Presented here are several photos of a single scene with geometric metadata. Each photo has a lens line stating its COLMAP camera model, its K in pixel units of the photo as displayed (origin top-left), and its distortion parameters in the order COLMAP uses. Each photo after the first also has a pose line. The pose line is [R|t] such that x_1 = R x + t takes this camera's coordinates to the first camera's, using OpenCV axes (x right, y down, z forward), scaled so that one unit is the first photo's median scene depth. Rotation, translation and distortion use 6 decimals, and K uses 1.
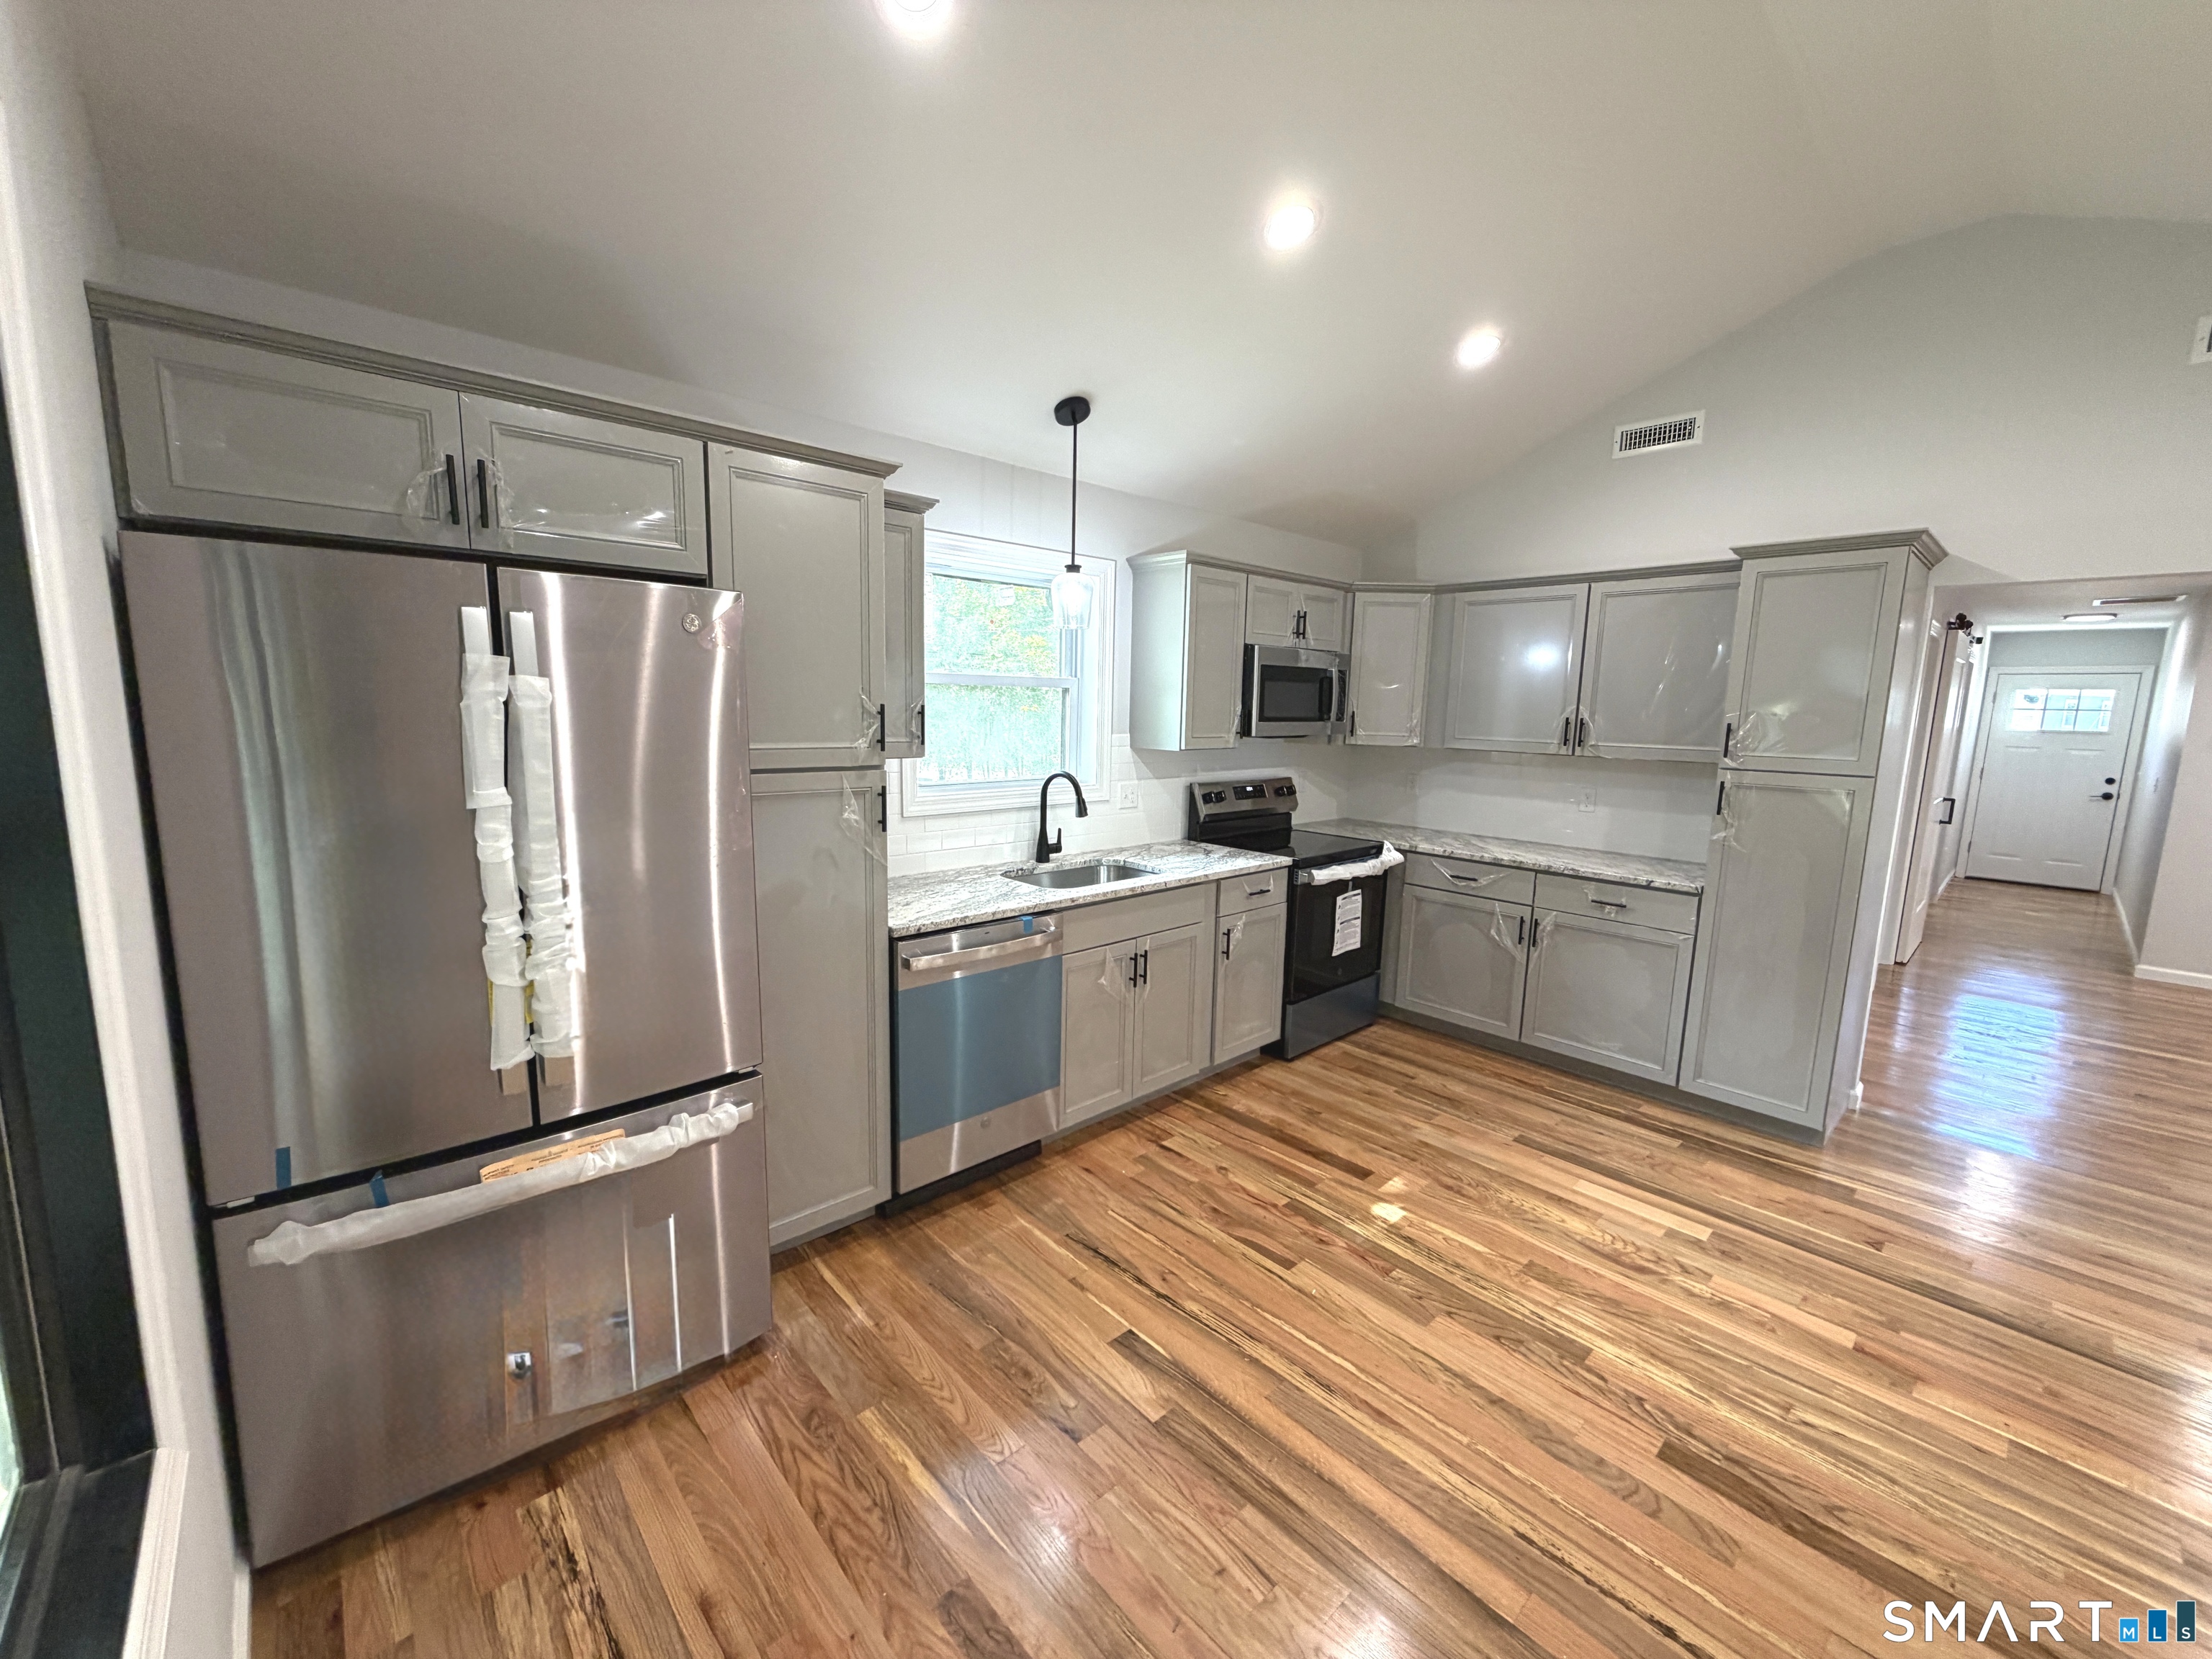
lens RADIAL K [[879.8, 0, 1101.4], [0, 879.8, 830.3], [0, 0, 1]] dist [0.000245, 0.000437]
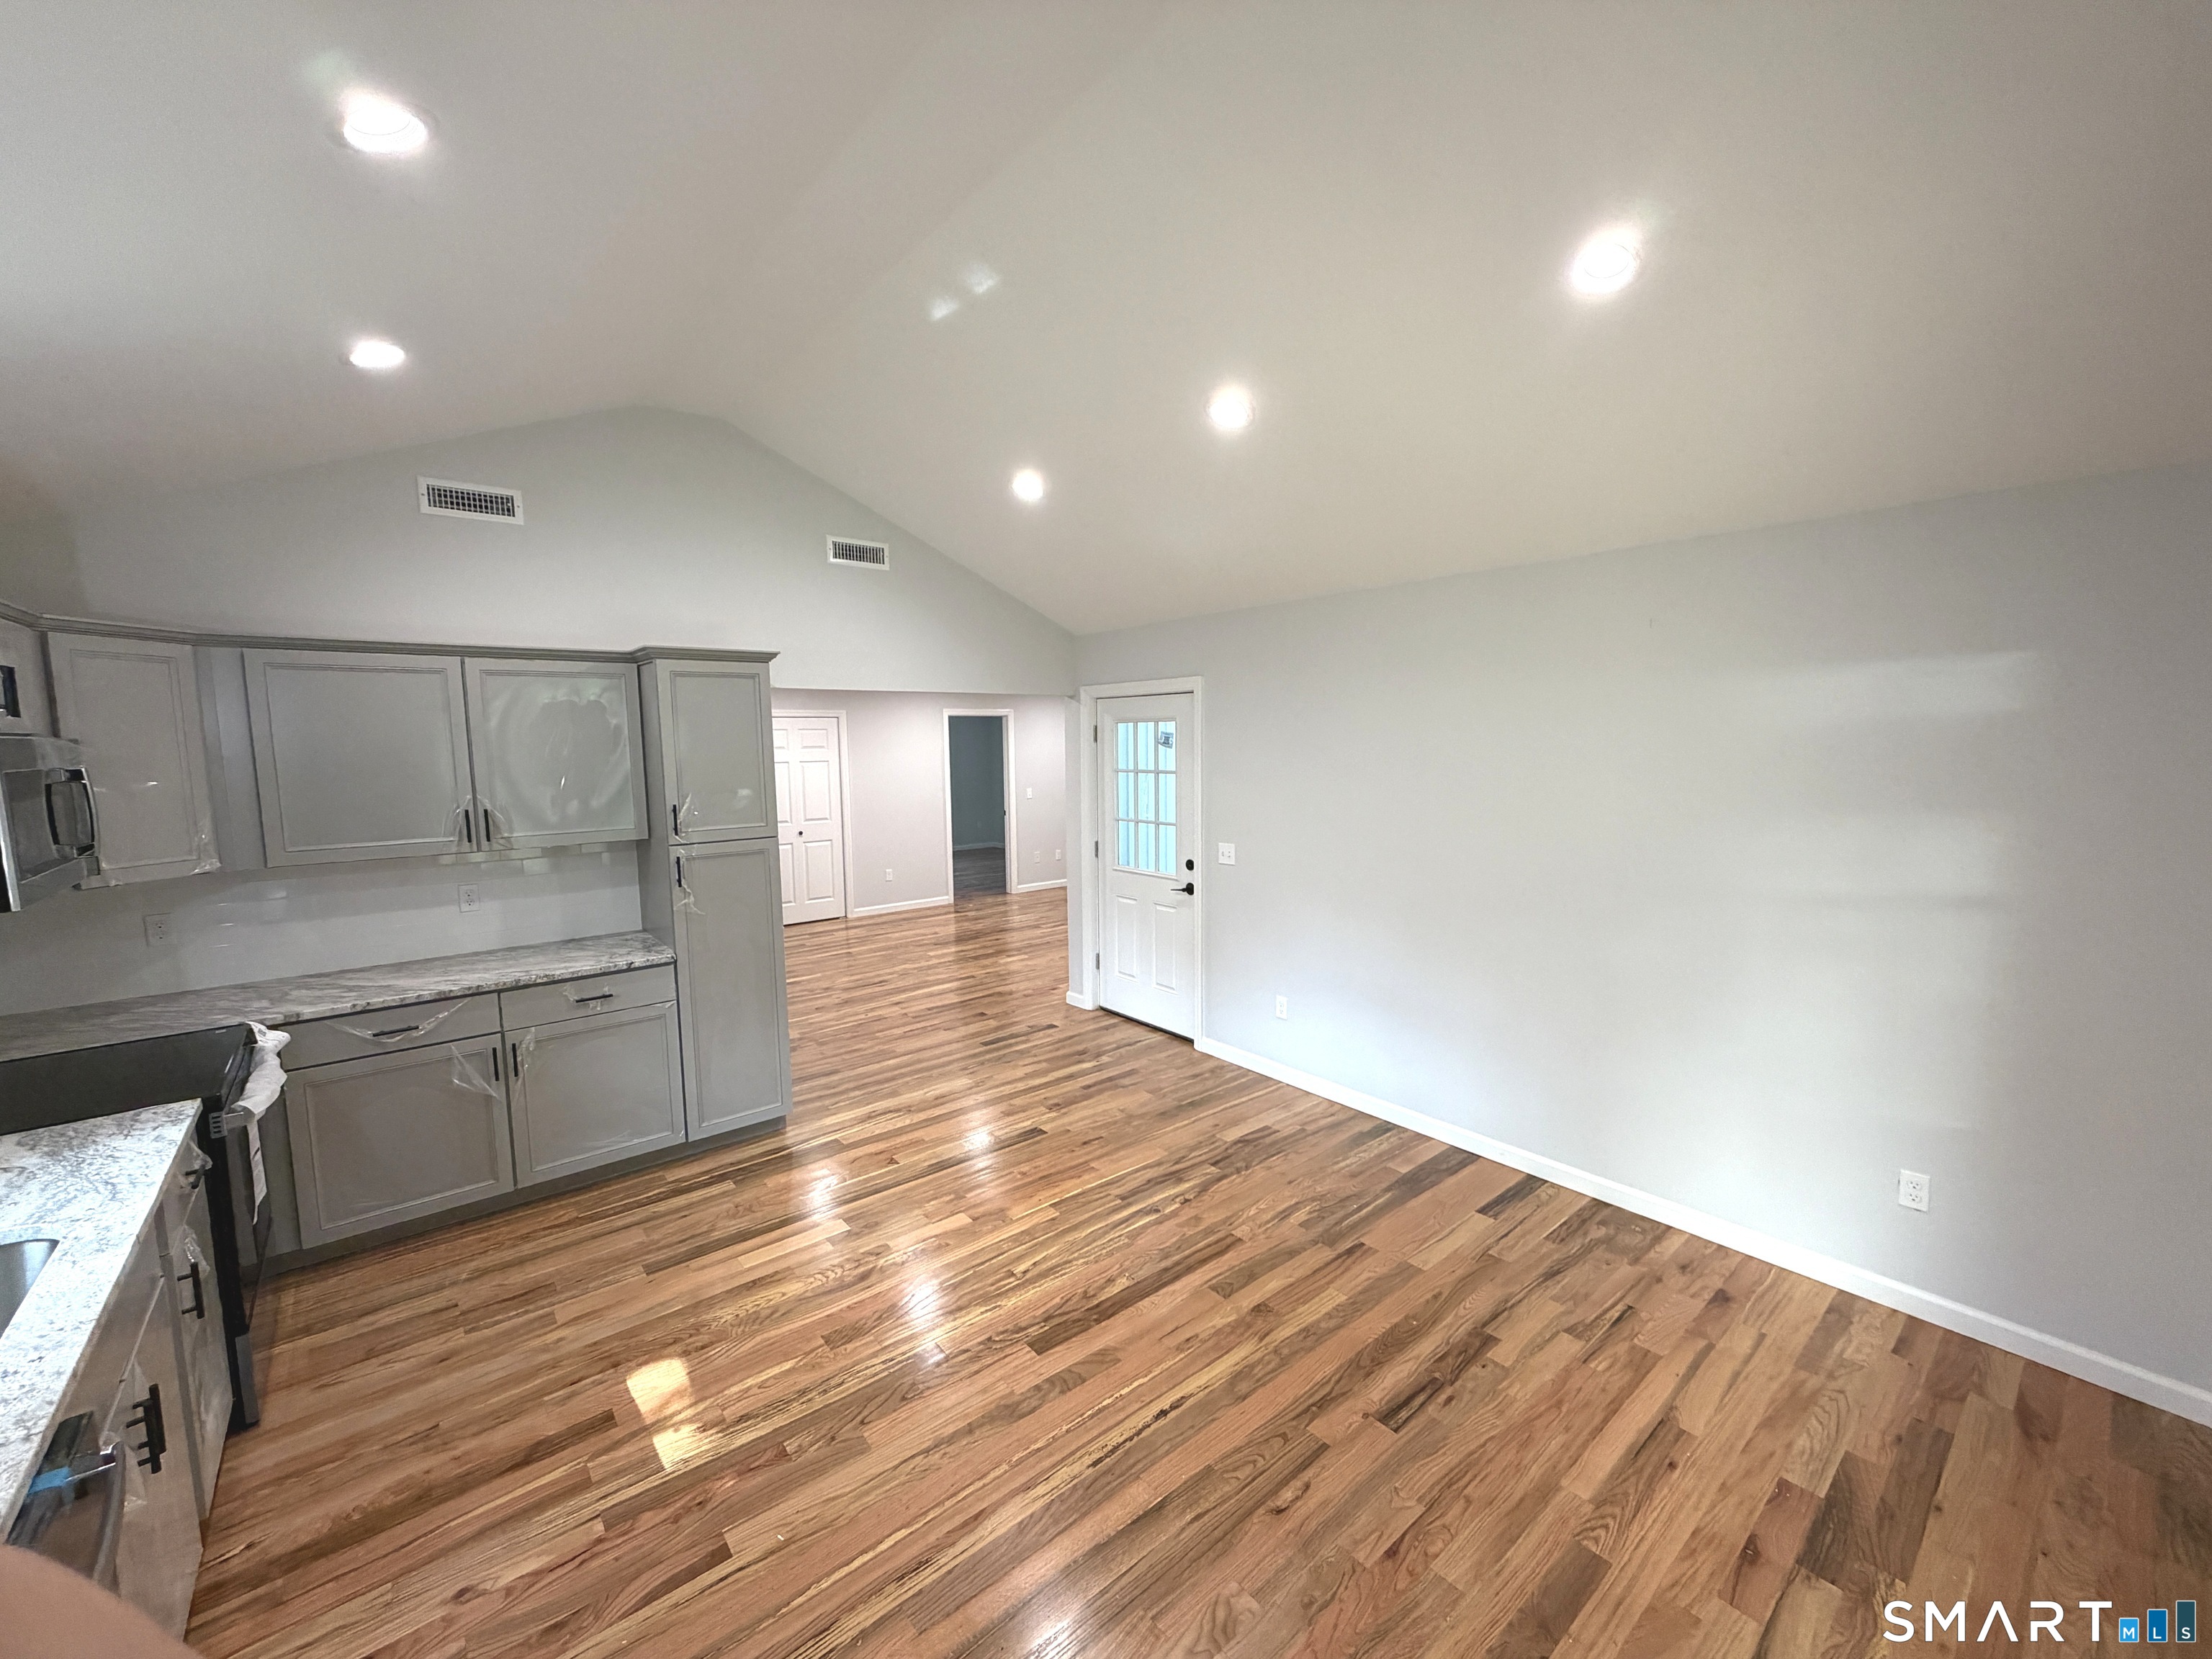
lens RADIAL K [[879.8, 0, 1101.4], [0, 879.8, 830.3], [0, 0, 1]] dist [0.000245, 0.000437]
pose [[0.054481, -0.129462, 0.990087, -0.388292], [0.158415, 0.980122, 0.119442, -0.149562], [-0.985868, 0.150337, 0.073907, 0.431528]]
